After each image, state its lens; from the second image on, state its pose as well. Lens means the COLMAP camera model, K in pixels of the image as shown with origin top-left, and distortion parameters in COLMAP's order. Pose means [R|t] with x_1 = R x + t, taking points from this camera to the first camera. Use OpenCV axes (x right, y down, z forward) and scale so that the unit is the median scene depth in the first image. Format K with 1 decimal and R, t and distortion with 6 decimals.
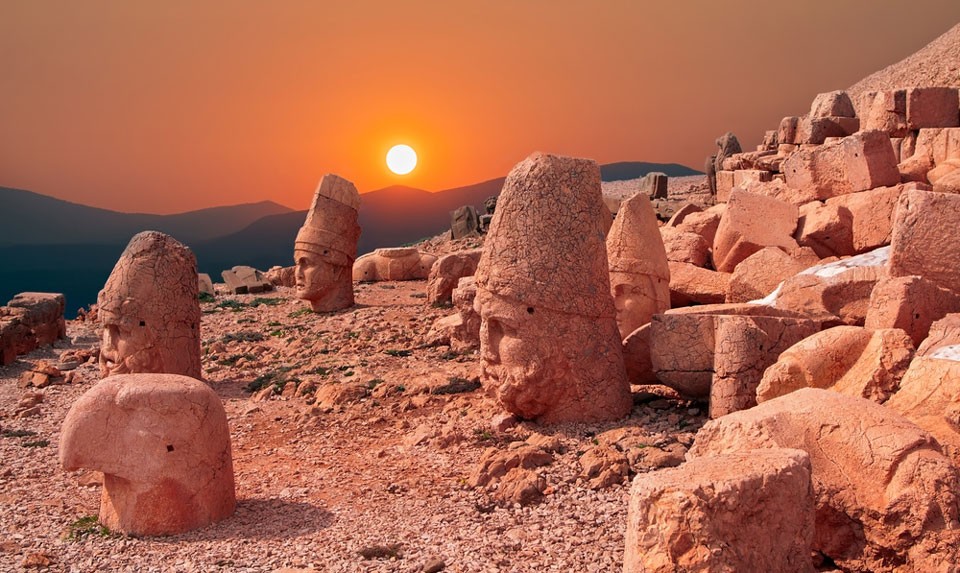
lens RADIAL K [[841.6, 0, 565.4], [0, 841.6, 244.5], [0, 0, 1]] dist [-0.017868, -0.004846]
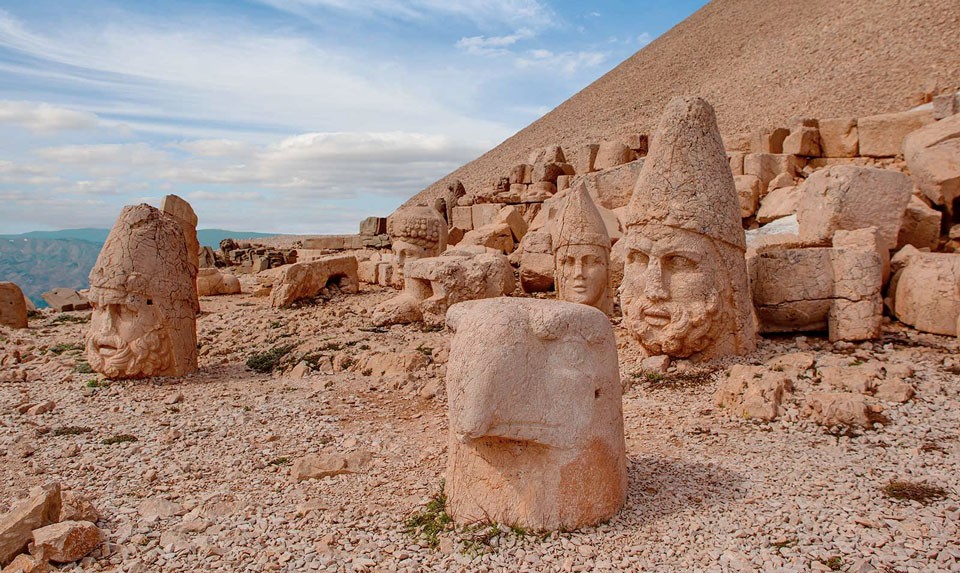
lens RADIAL K [[612.0, 0, 480.0], [0, 612.0, 229.0], [0, 0, 1]] dist [-0.057839, -0.000043]
pose [[0.949546, -0.008217, 0.313520, -0.412718], [0.031300, 0.997149, -0.068662, 0.079826], [-0.312062, 0.075011, 0.947096, 0.311465]]
